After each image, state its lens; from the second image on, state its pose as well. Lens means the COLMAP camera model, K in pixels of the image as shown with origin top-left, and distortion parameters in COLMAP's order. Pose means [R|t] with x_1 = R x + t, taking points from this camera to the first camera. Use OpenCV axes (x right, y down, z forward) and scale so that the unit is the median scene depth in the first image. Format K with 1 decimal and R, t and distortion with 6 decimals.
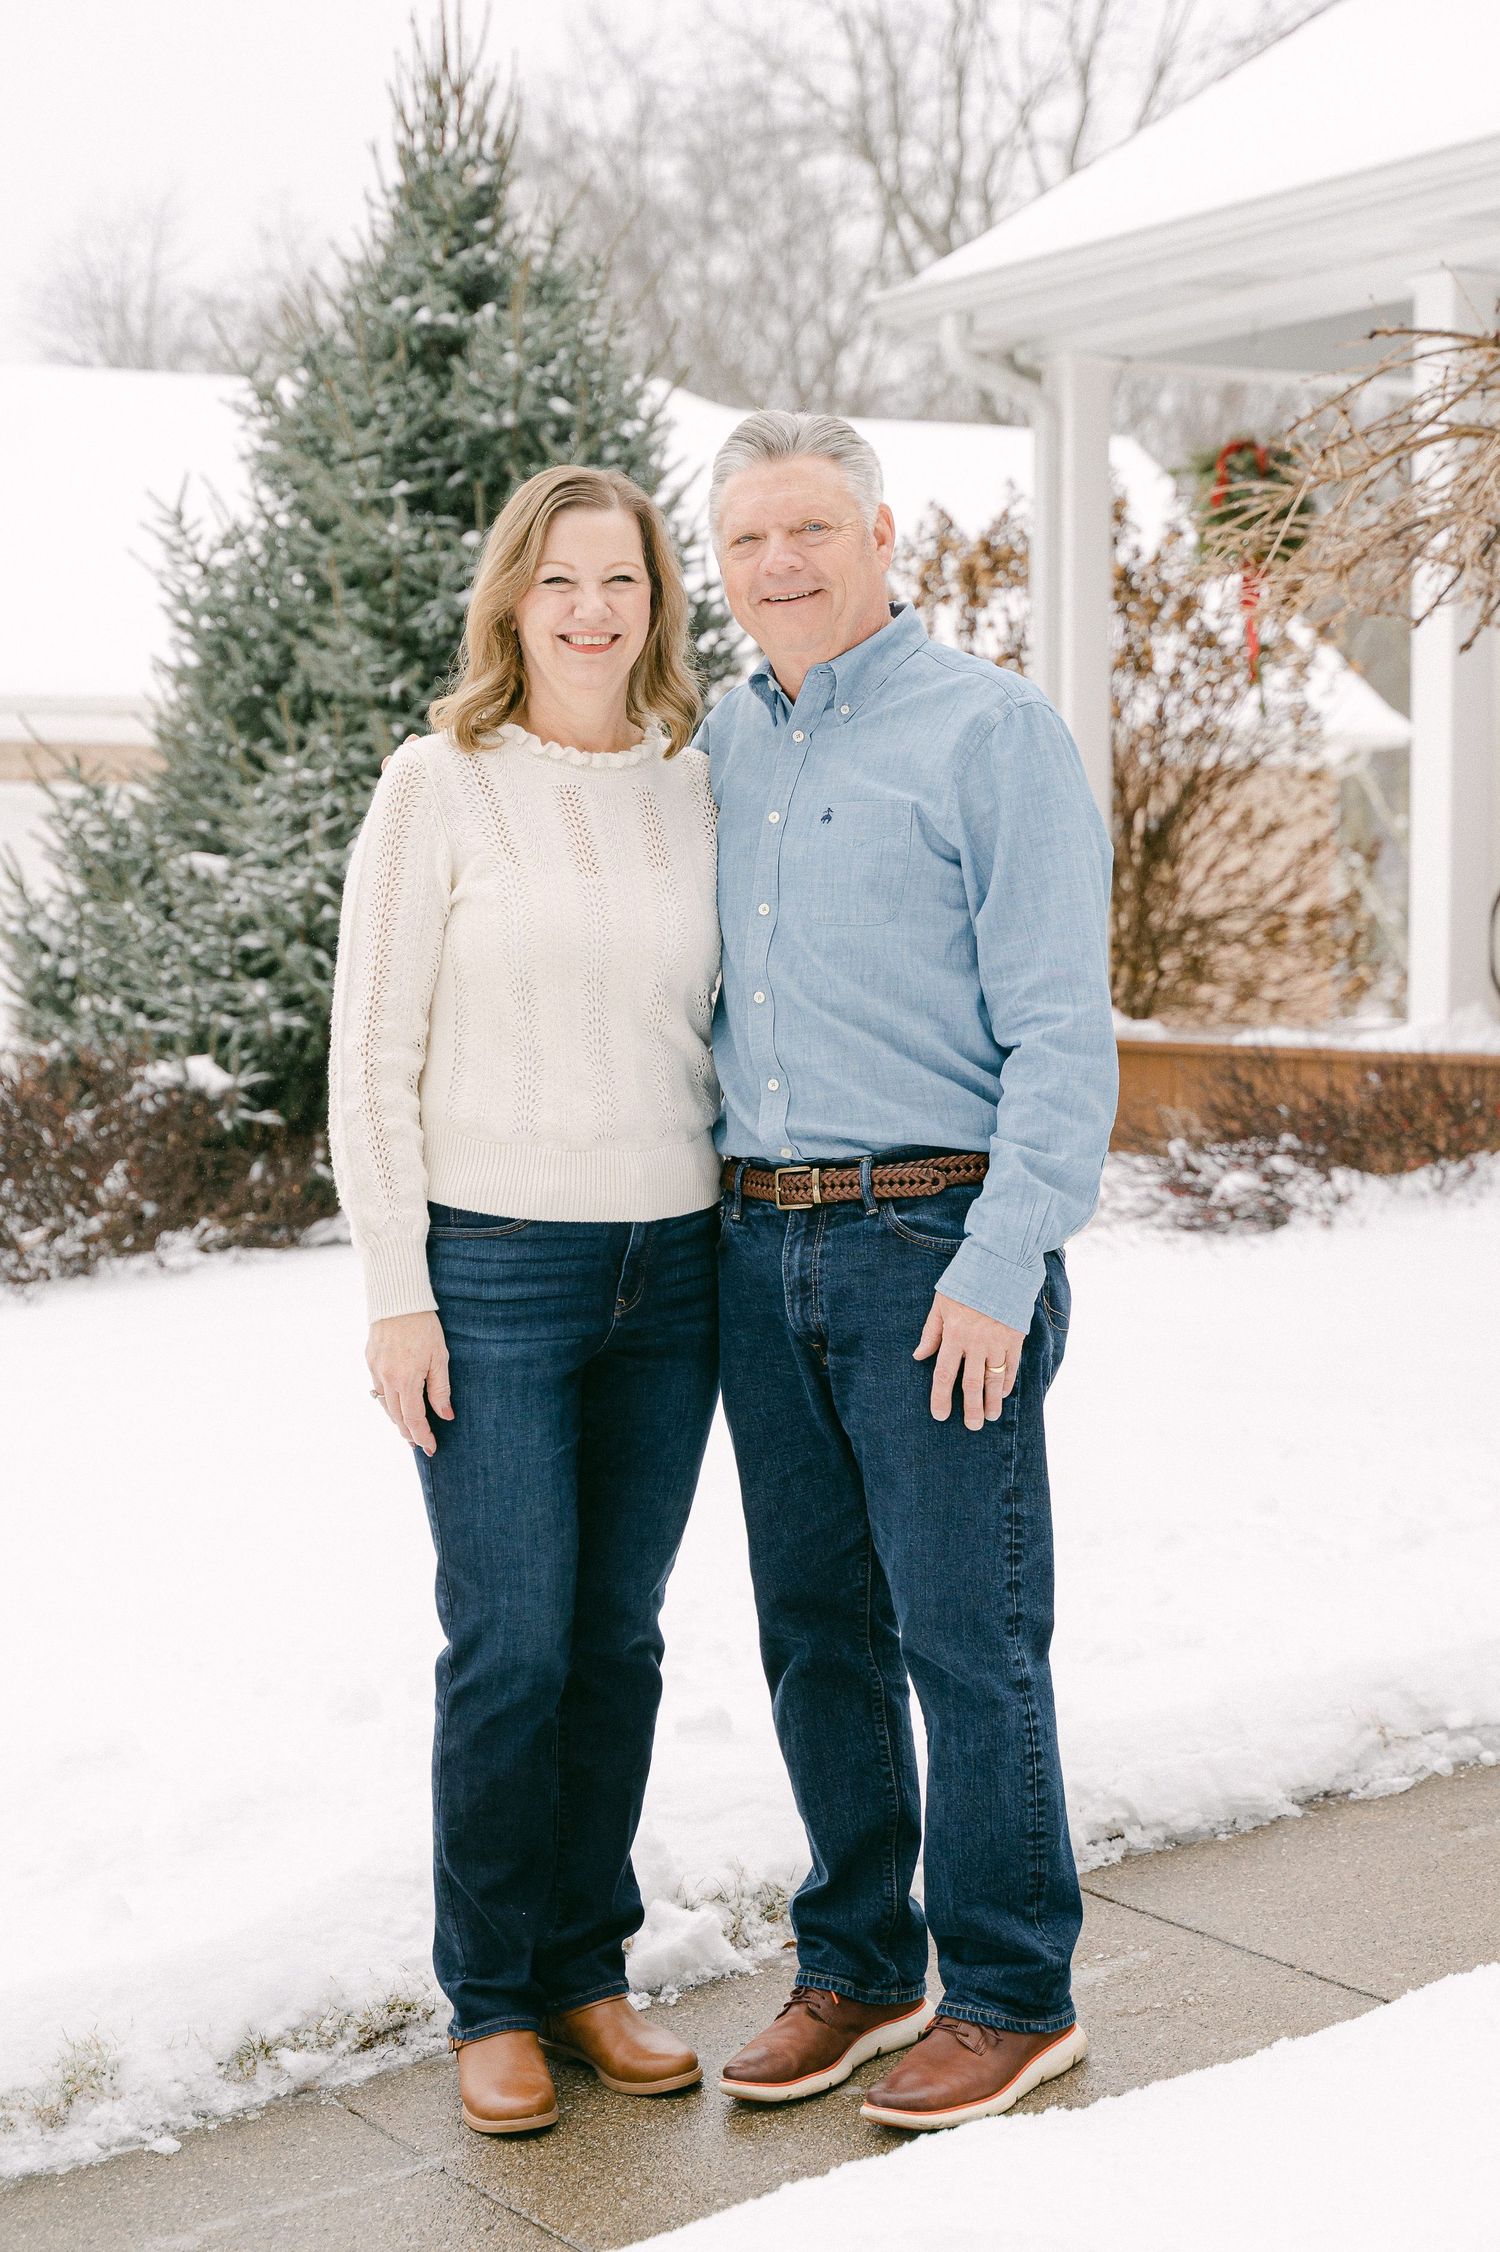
lens RADIAL K [[4115.3, 0, 752.3], [0, 4115.3, 1126.0], [0, 0, 1]] dist [-0.009718, 0.000000]
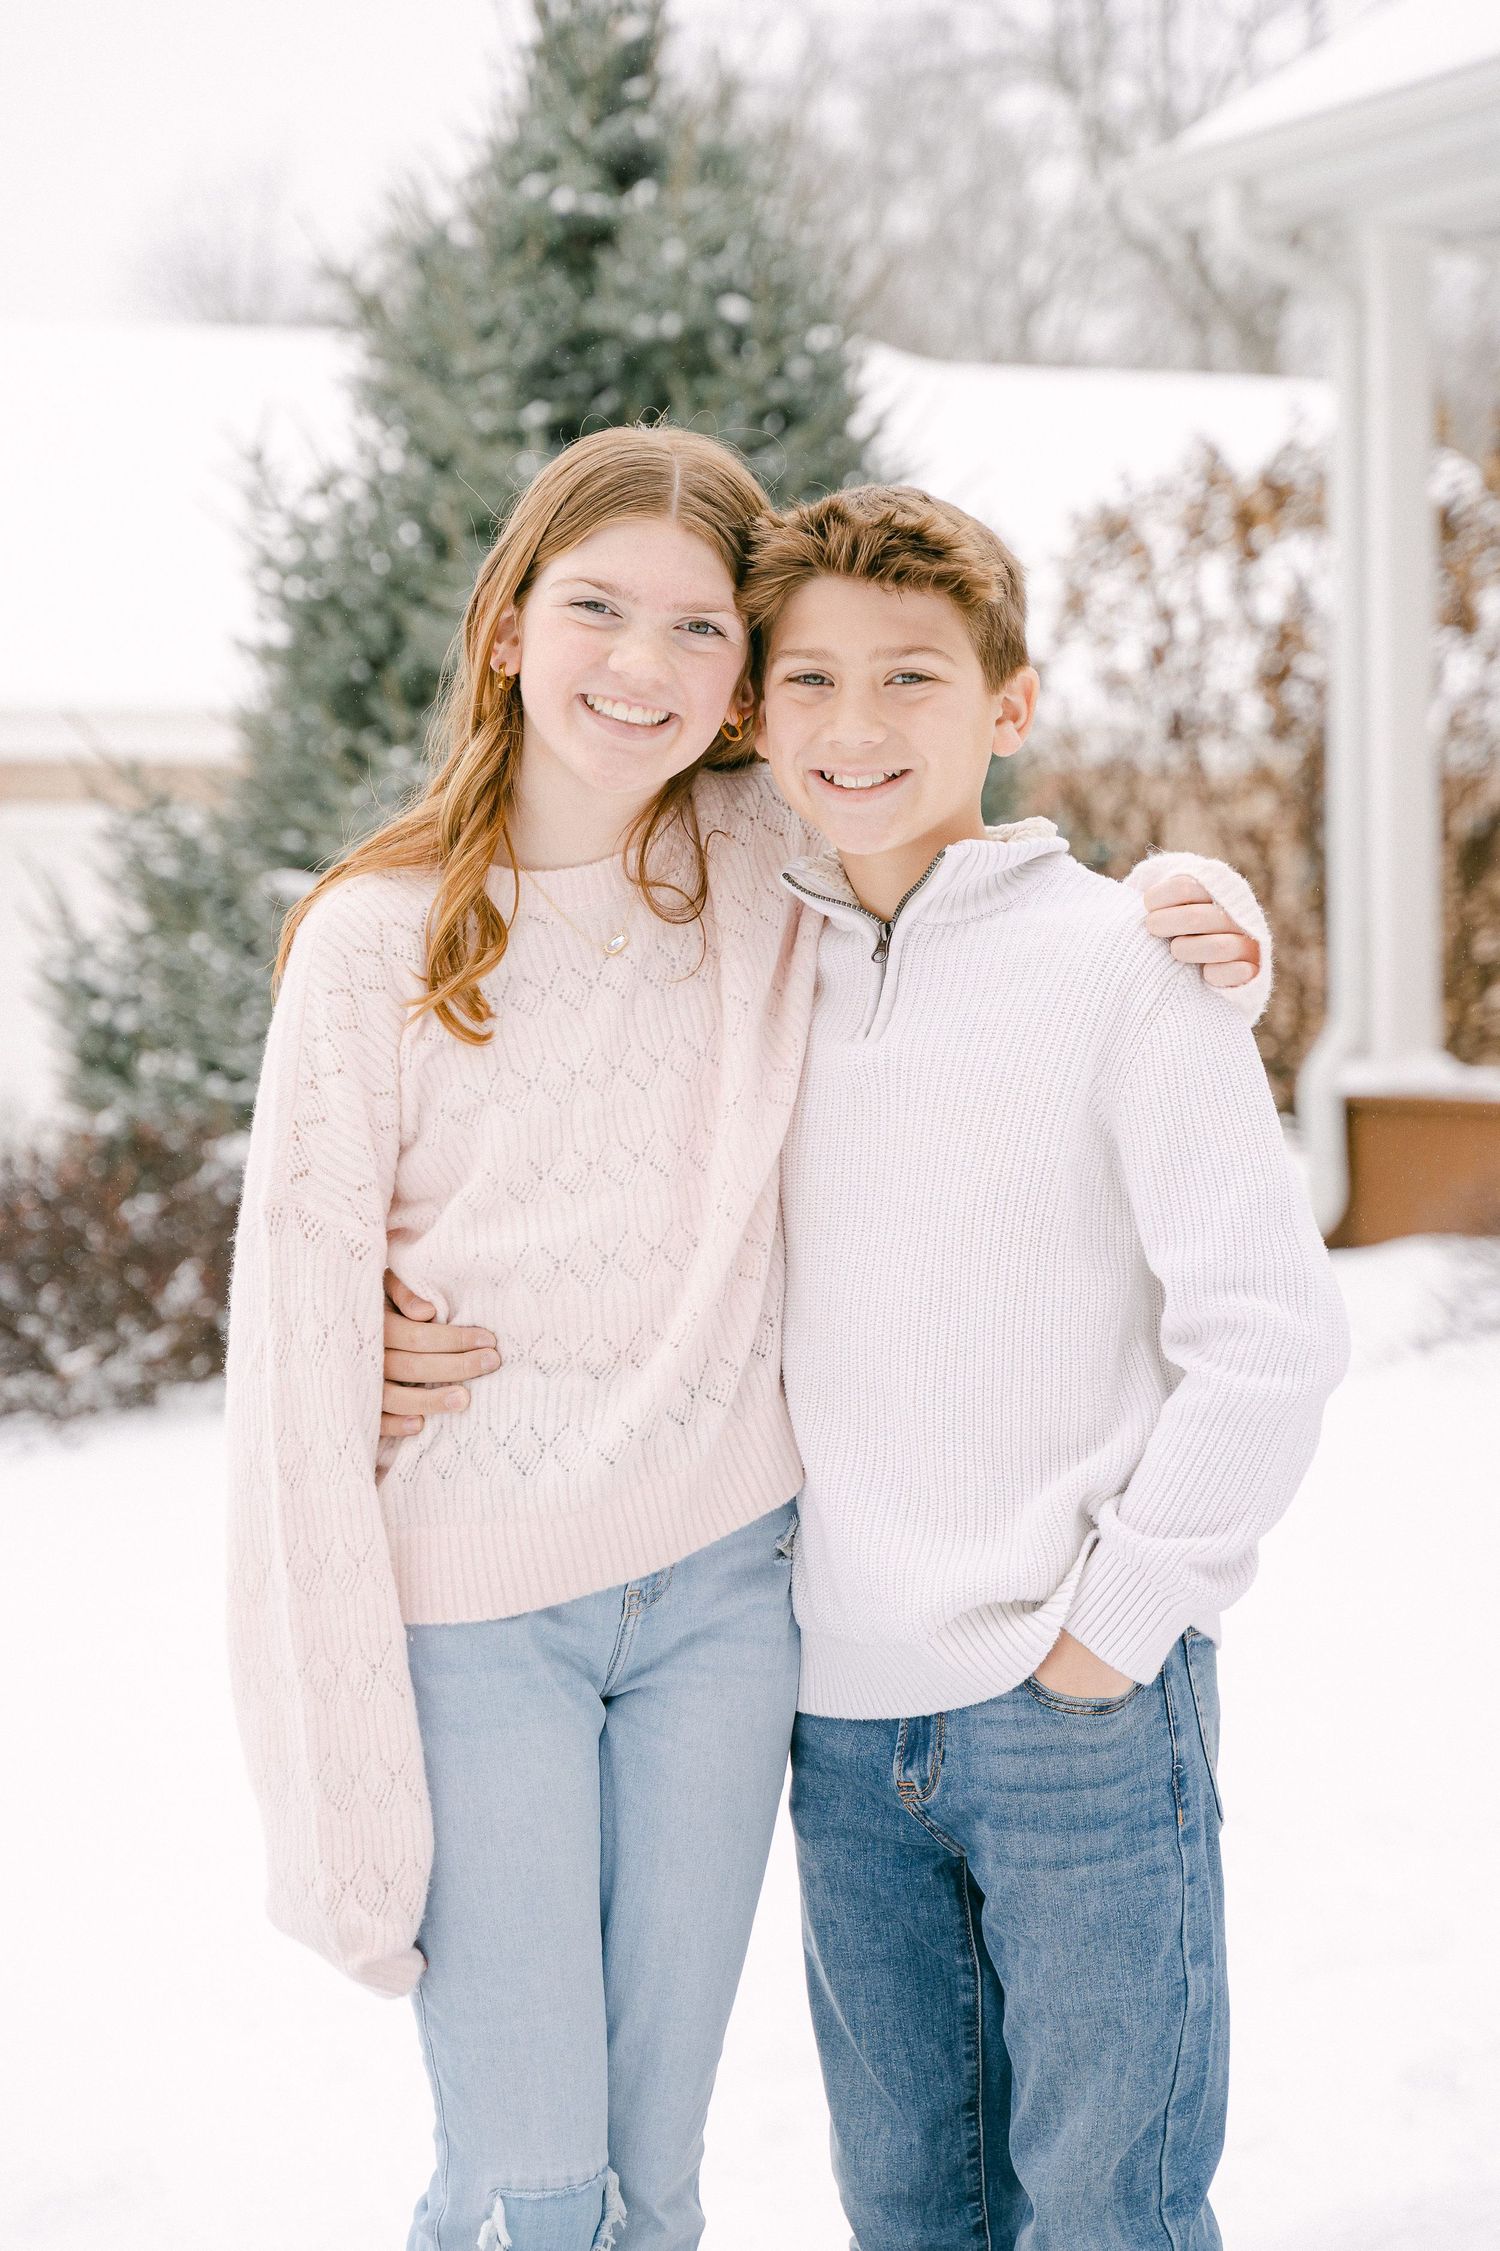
lens RADIAL K [[4287.6, 0, 750.2], [0, 4287.6, 1125.4], [0, 0, 1]] dist [-0.056648, 0.000000]
pose [[0.999245, -0.010500, -0.037404, -0.014138], [0.009918, 0.999827, -0.015725, -0.003576], [0.037563, 0.015342, 0.999176, 0.171876]]
